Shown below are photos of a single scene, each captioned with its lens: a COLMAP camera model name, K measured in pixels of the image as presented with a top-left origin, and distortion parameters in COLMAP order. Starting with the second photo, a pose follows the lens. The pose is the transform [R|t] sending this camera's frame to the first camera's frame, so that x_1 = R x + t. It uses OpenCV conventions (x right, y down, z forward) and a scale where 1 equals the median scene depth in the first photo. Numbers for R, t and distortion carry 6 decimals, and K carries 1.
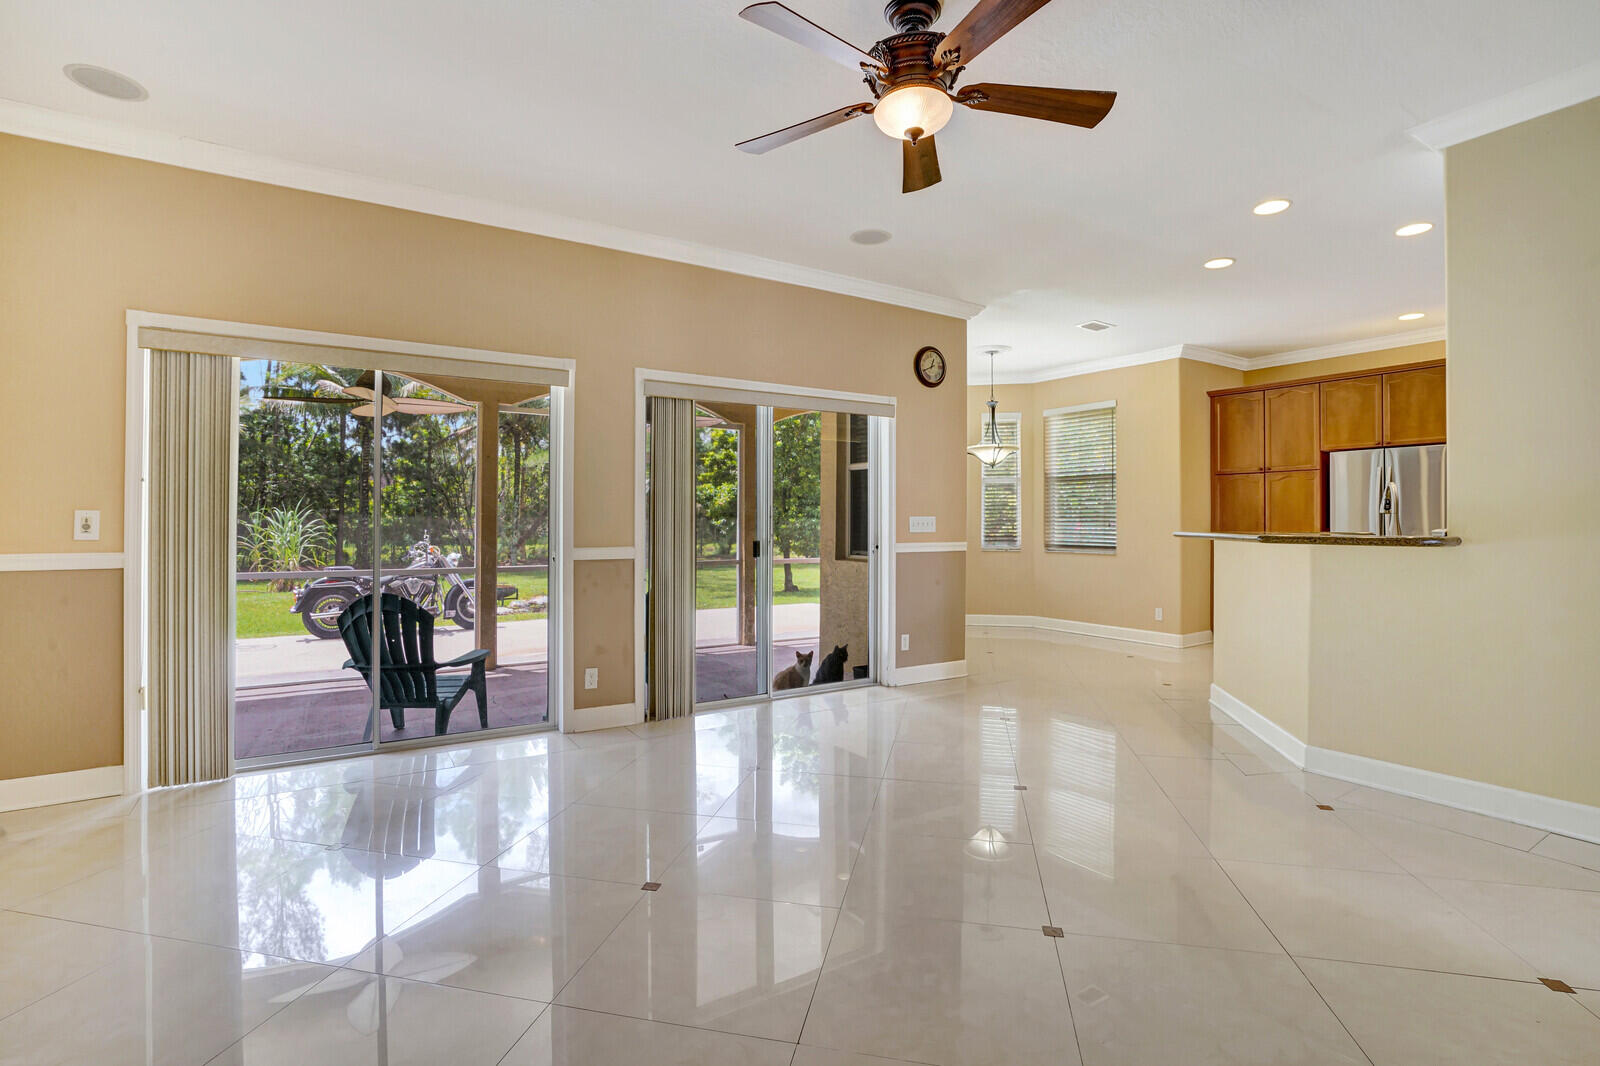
lens RADIAL K [[785.6, 0, 797.2], [0, 785.6, 516.6], [0, 0, 1]] dist [-0.002725, -0.000352]
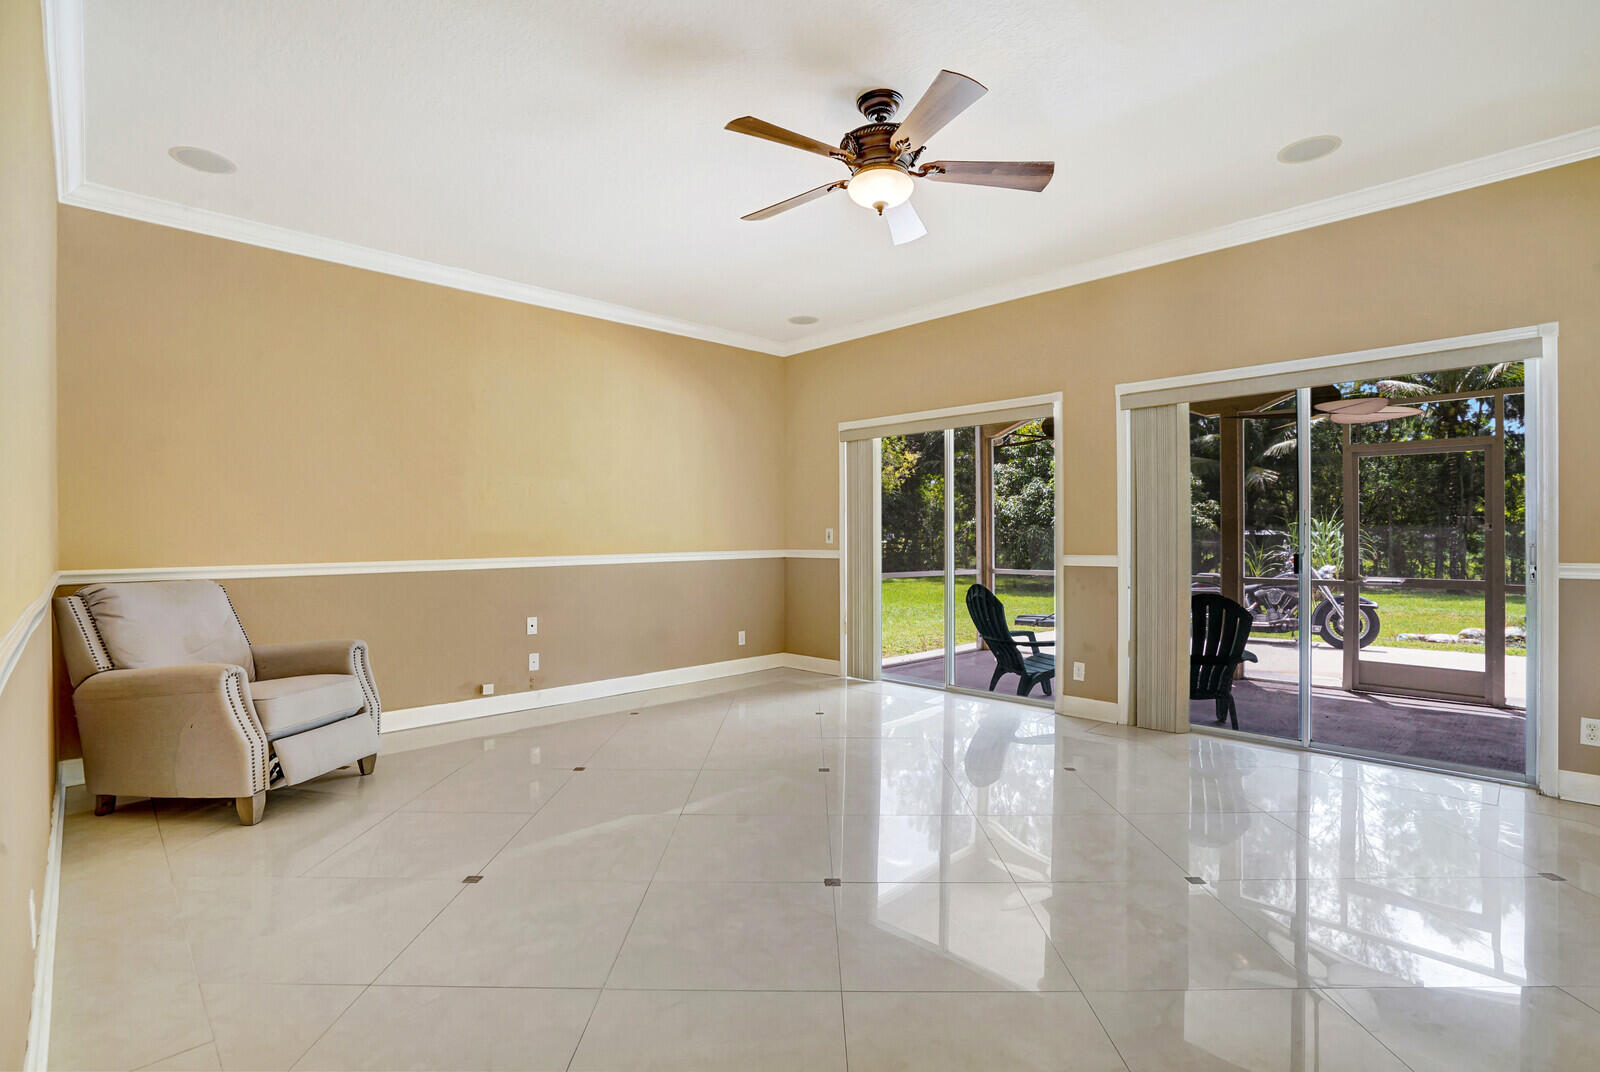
lens RADIAL K [[745.9, 0, 785.1], [0, 745.9, 535.0], [0, 0, 1]] dist [-0.028107, -0.000049]
pose [[0.207792, -0.005246, -0.978159, 0.665904], [0.009904, 0.999946, -0.003259, 0.010466], [0.978123, -0.009010, 0.207833, 0.364448]]
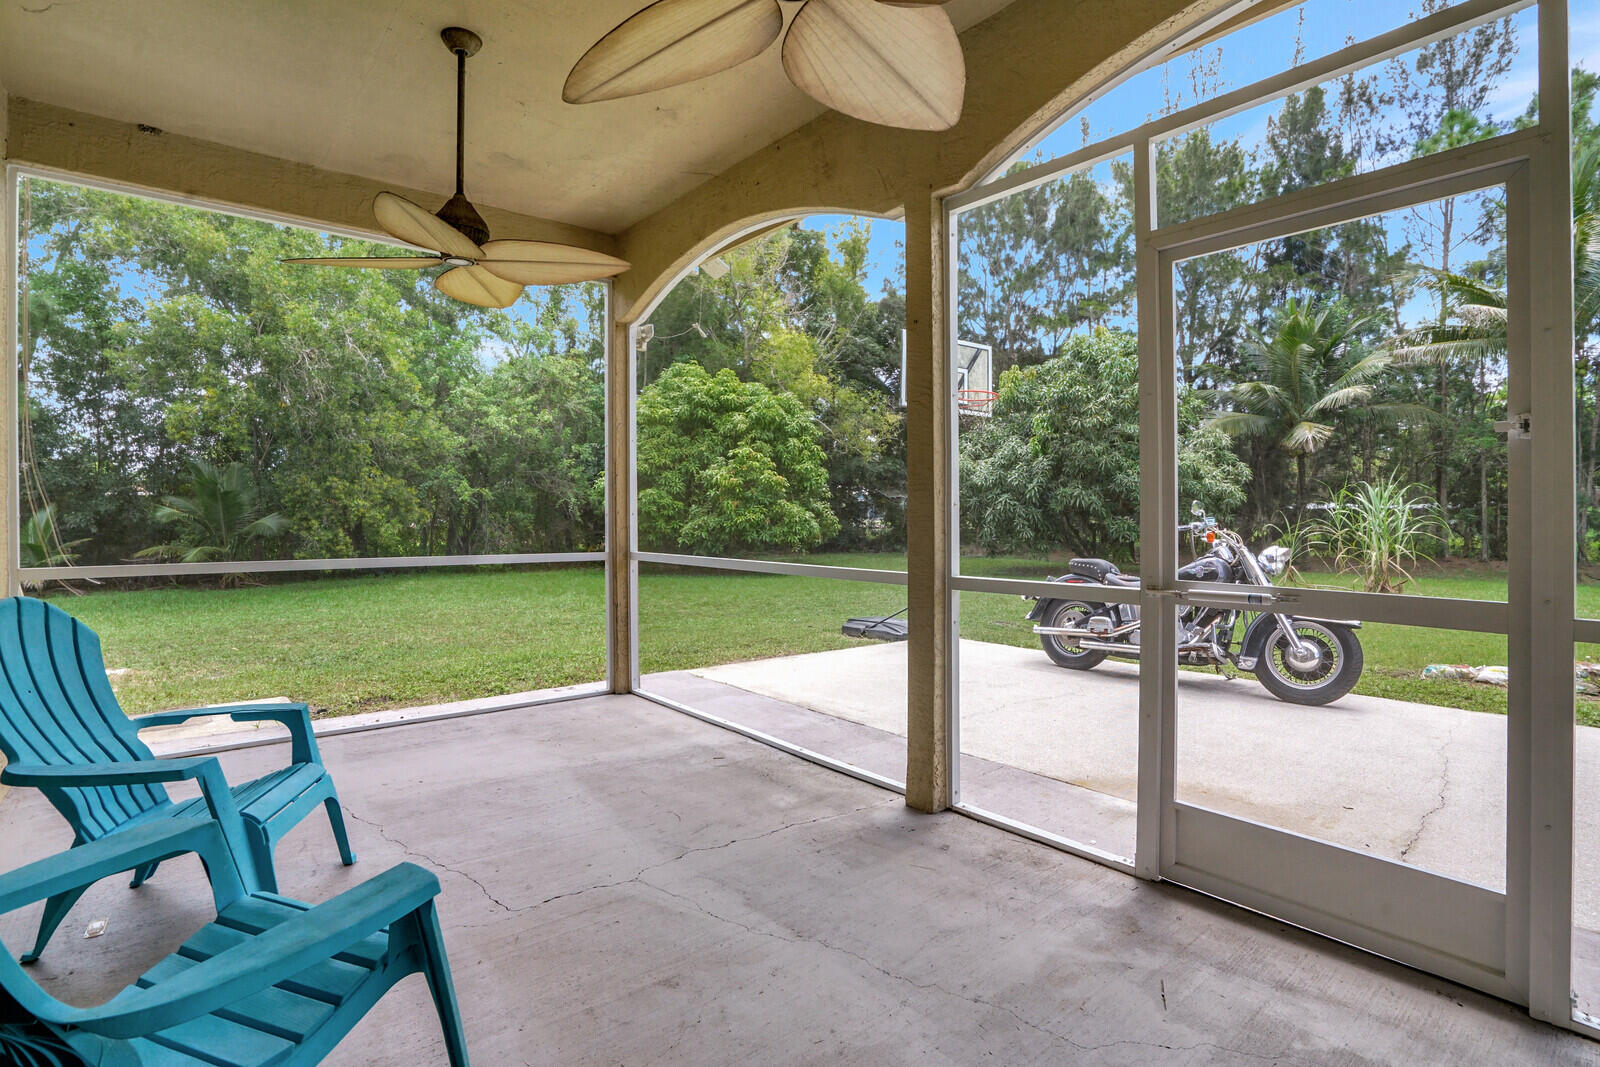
lens RADIAL K [[745.9, 0, 785.1], [0, 745.9, 532.5], [0, 0, 1]] dist [-0.028107, -0.000049]
pose [[0.116246, 0.022108, -0.992974, 0.040462], [0.012069, 0.999647, 0.023670, 0.042366], [0.993147, -0.014736, 0.115938, 1.351117]]
